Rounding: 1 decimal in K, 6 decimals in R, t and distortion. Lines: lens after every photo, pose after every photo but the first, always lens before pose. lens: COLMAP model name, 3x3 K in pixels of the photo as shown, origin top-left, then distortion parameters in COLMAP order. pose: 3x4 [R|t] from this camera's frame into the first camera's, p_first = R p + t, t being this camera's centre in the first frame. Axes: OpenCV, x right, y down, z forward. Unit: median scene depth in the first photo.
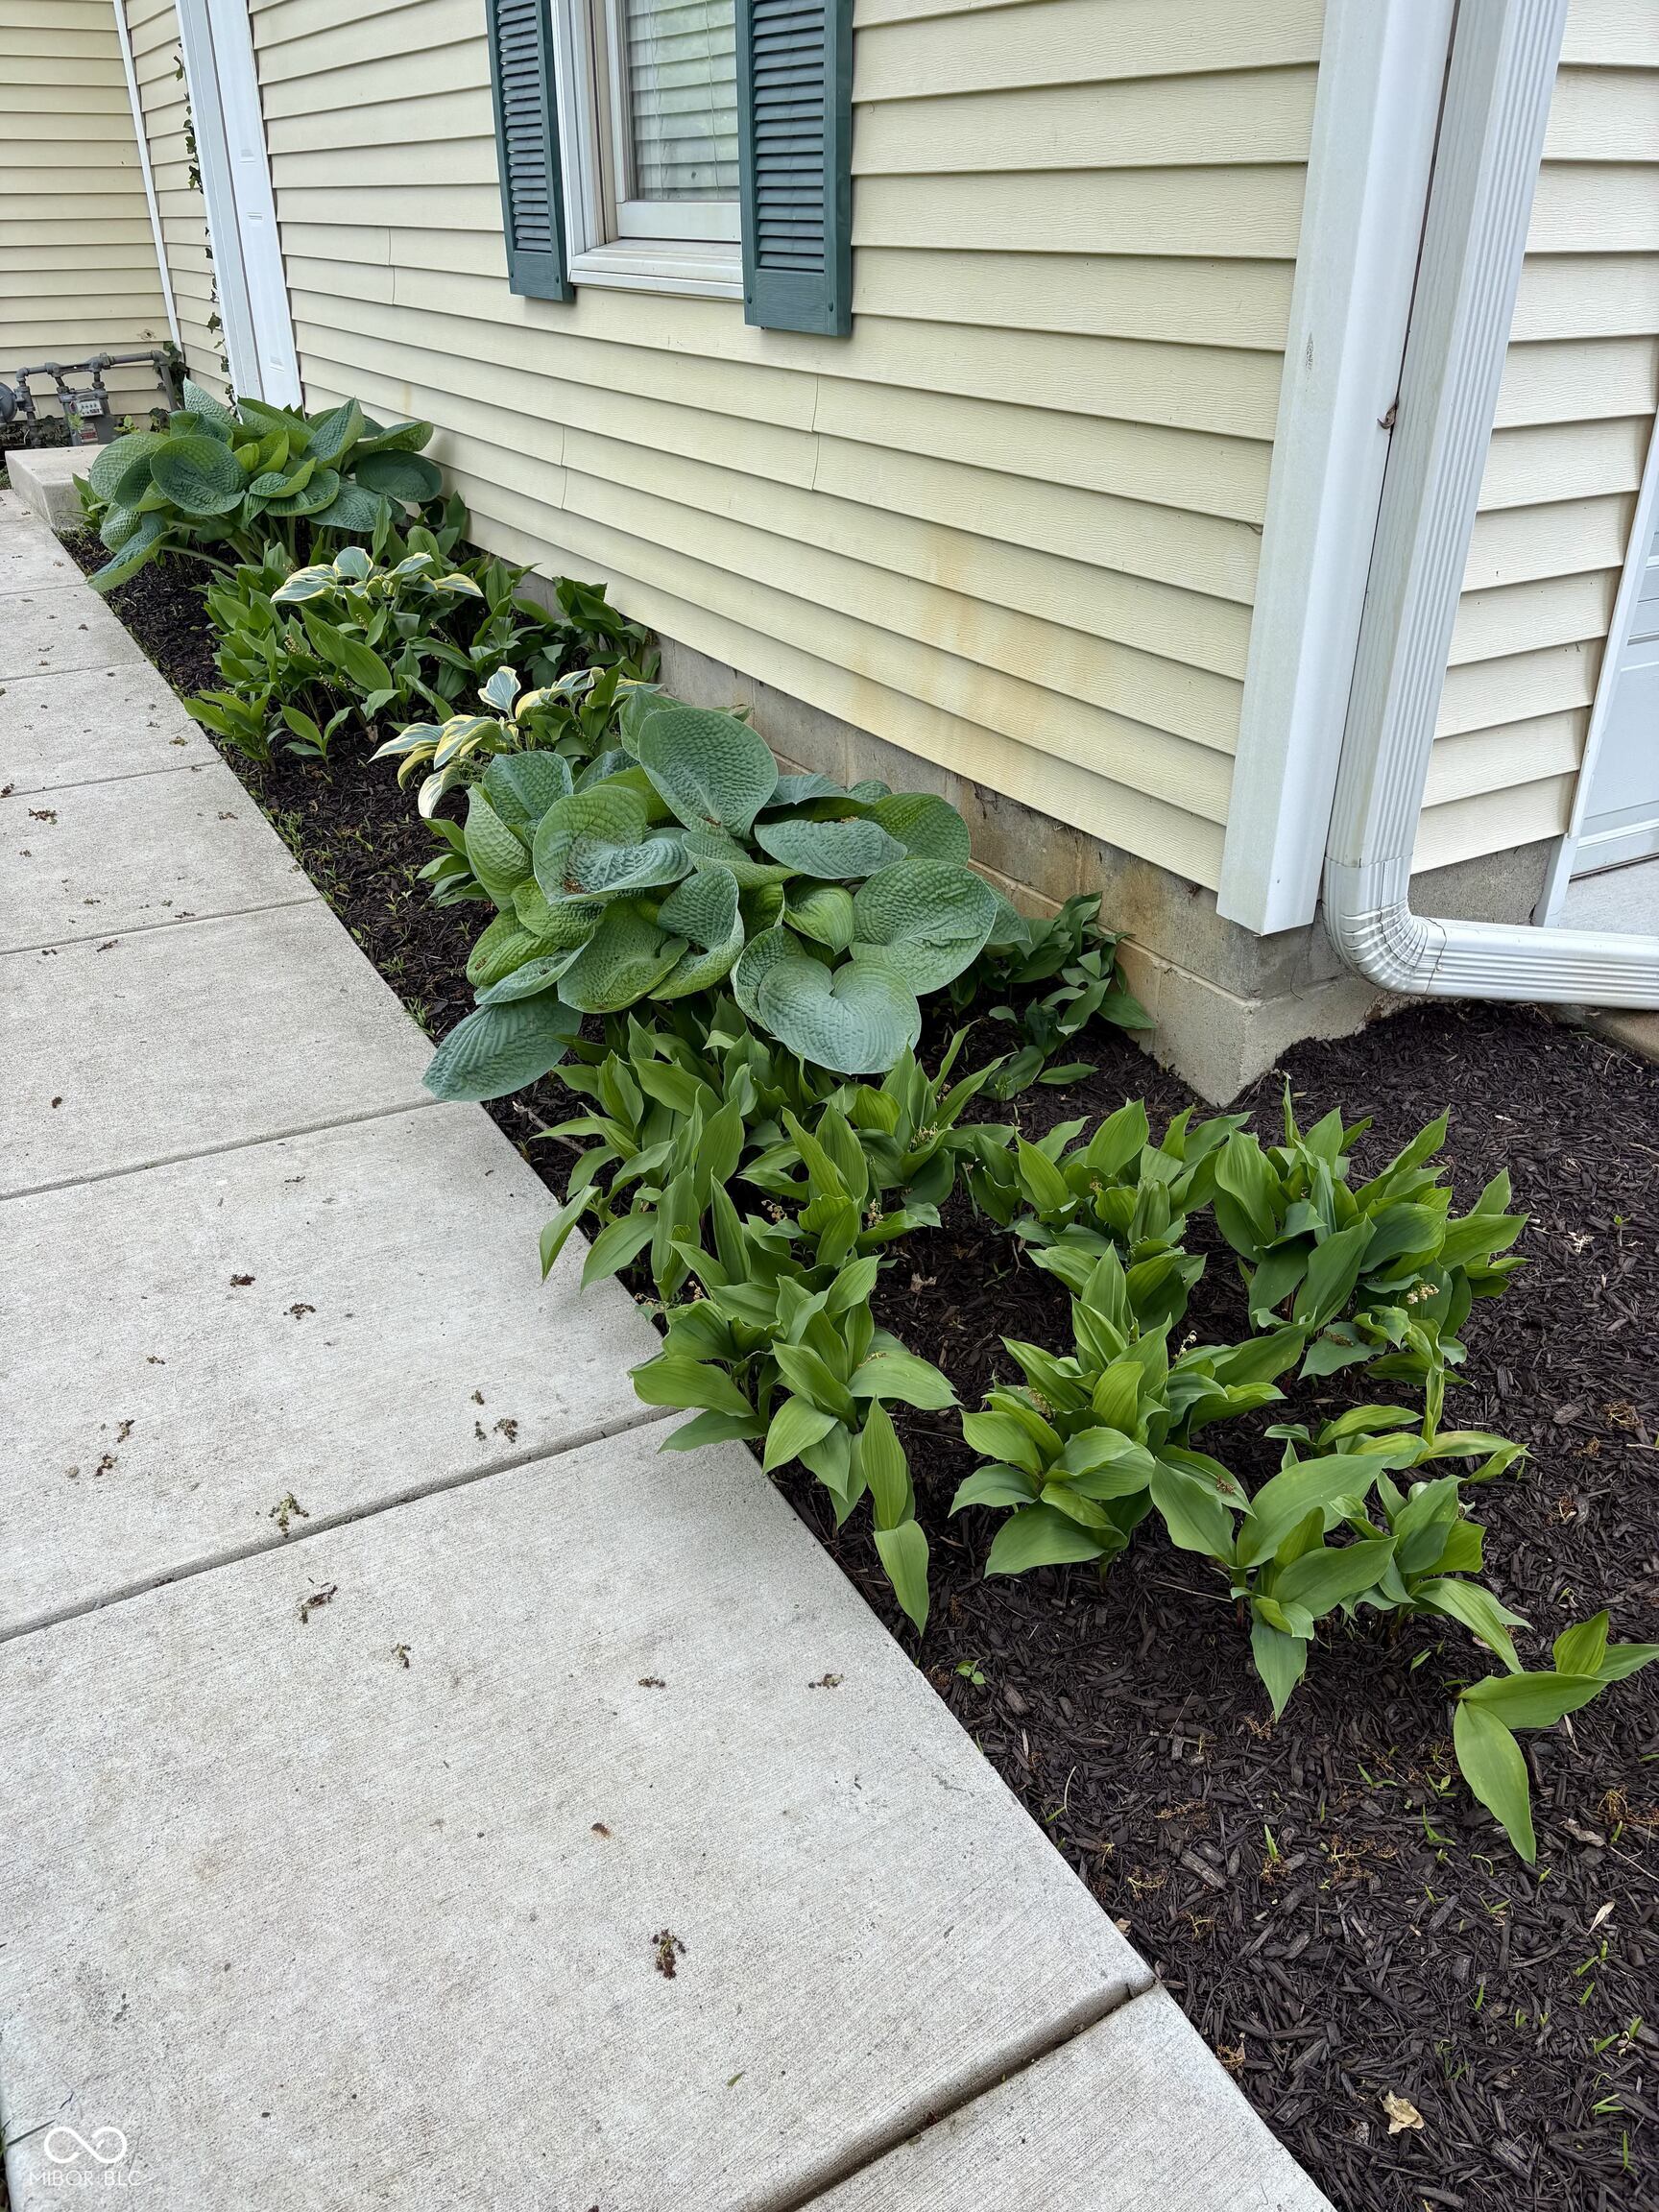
lens RADIAL K [[1646.3, 0, 829.5], [0, 1646.3, 1106.0], [0, 0, 1]] dist [0.004614, 0.000859]
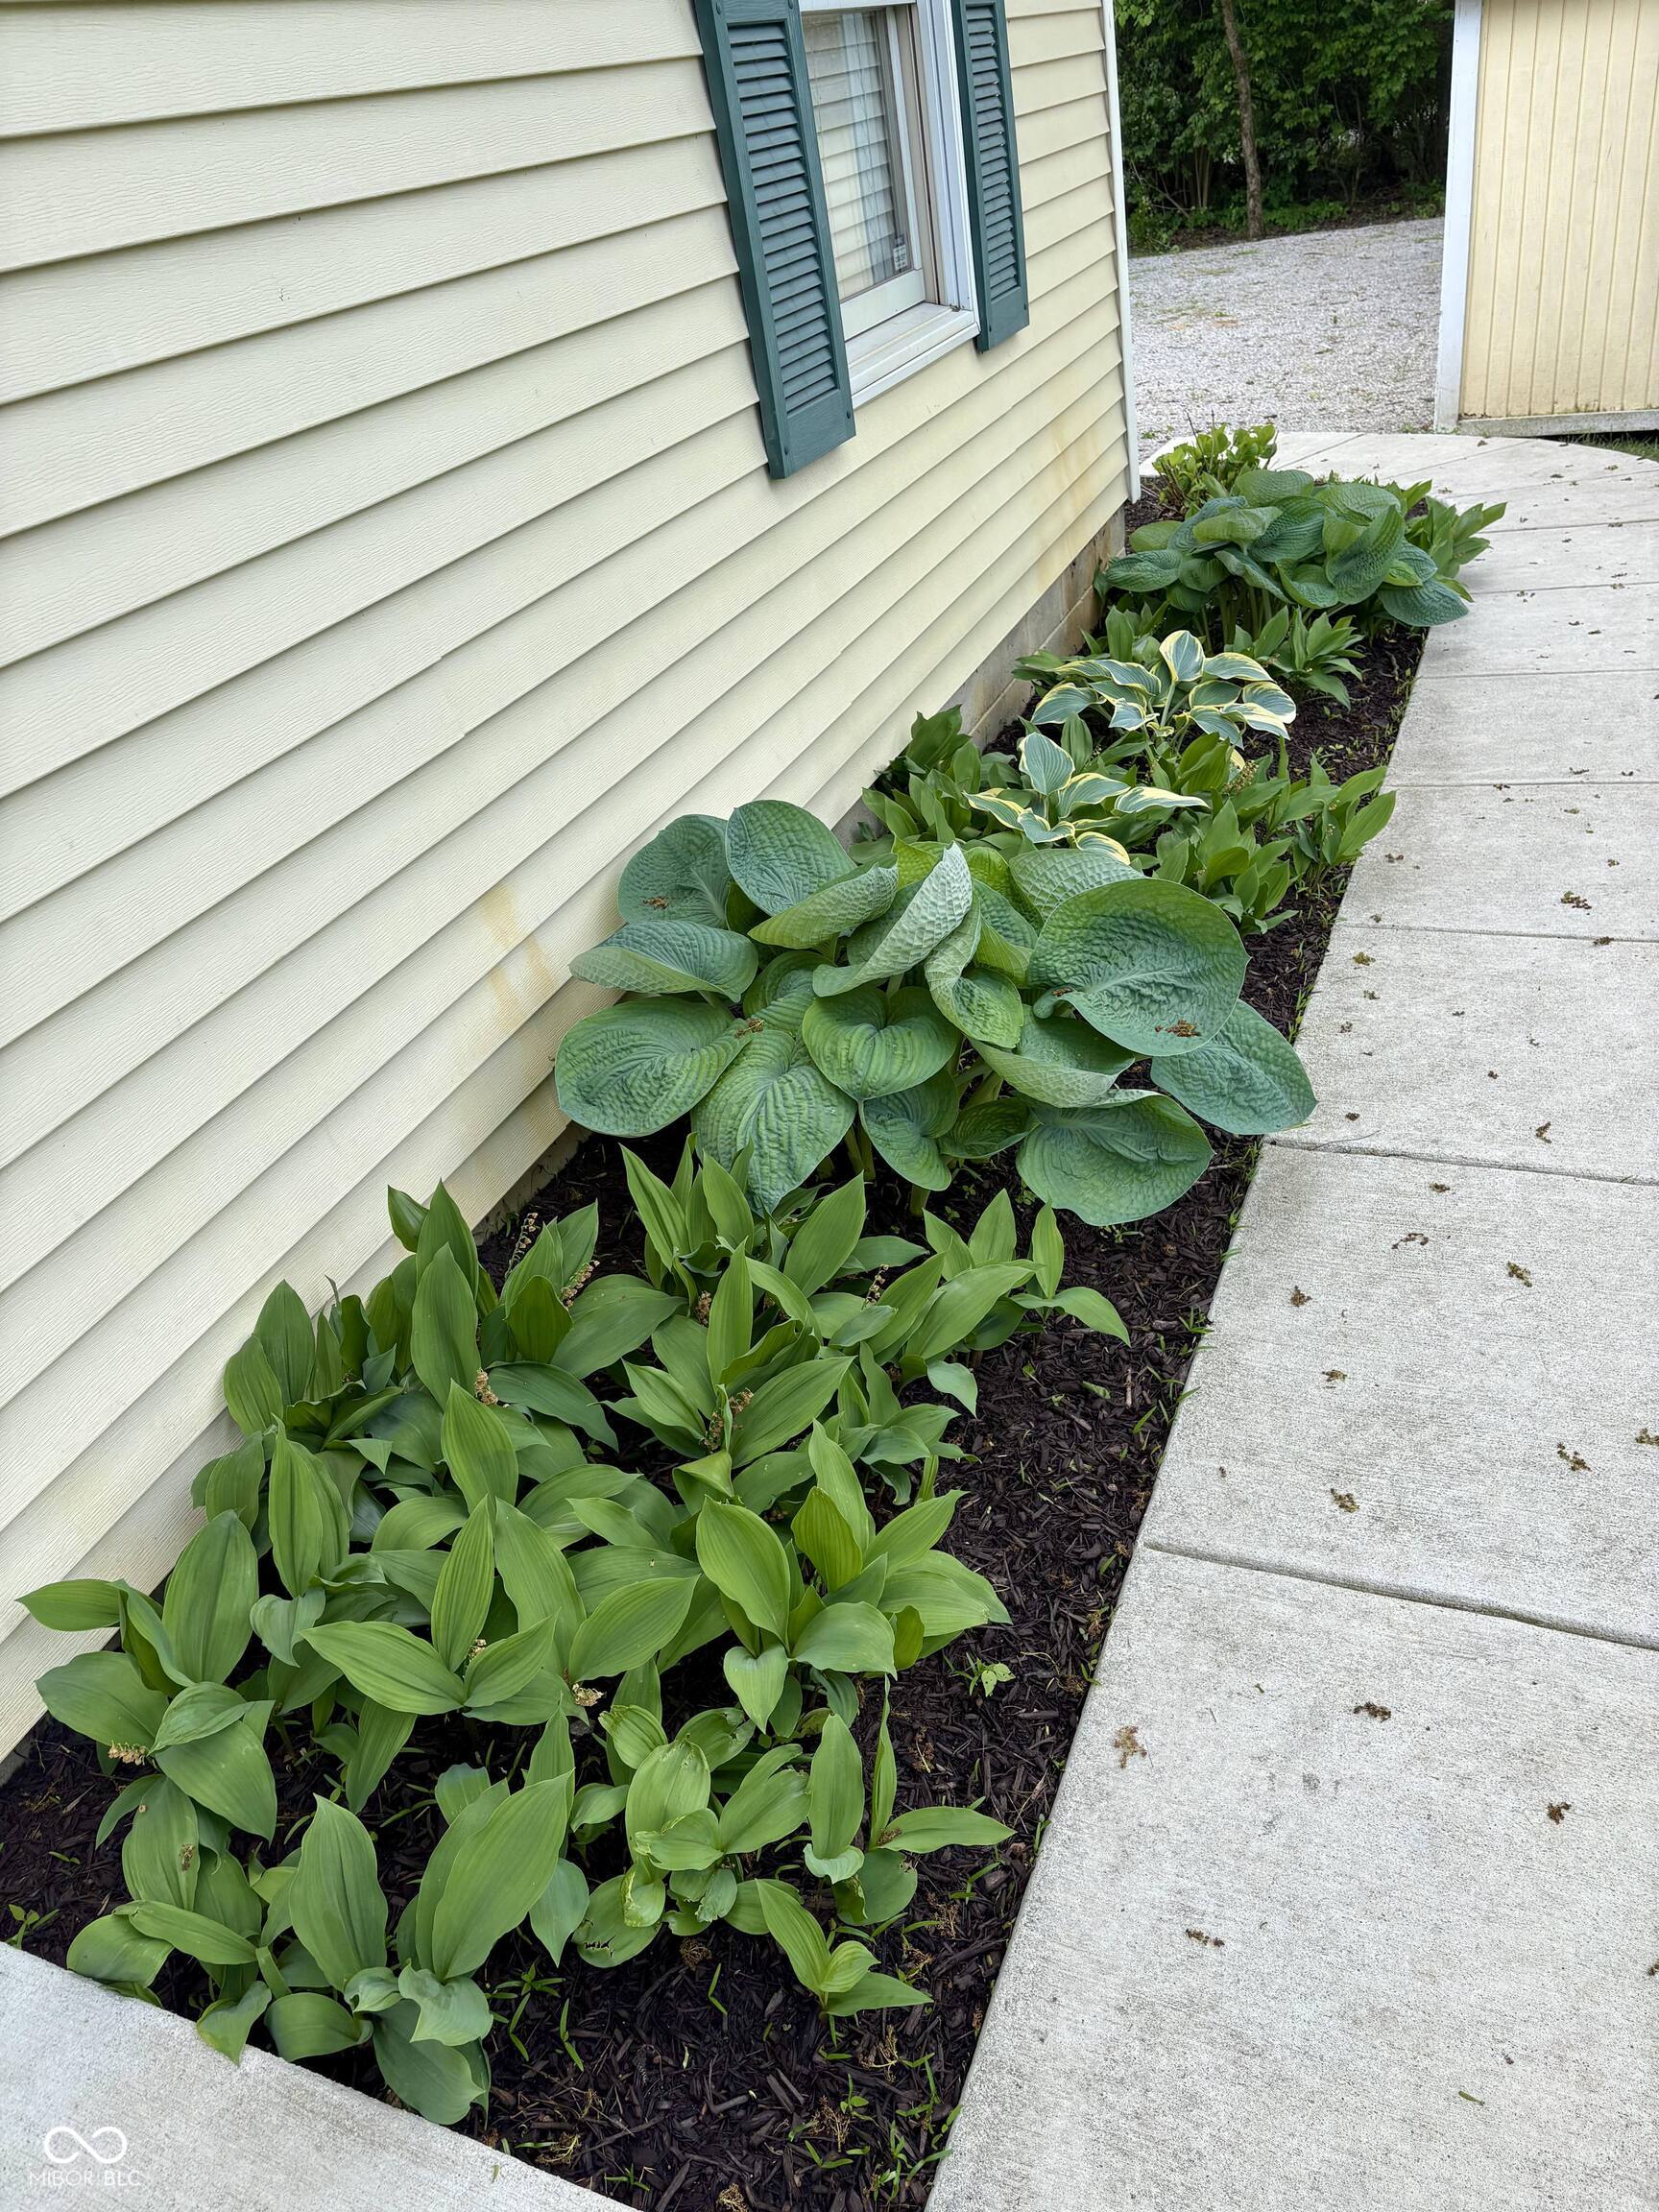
lens RADIAL K [[1646.3, 0, 829.5], [0, 1646.3, 1106.0], [0, 0, 1]] dist [0.004614, 0.000859]
pose [[-0.611251, -0.342676, 0.713404, -1.027608], [0.508033, 0.521288, 0.685683, -1.059097], [-0.606856, 0.781557, -0.144548, 1.661371]]
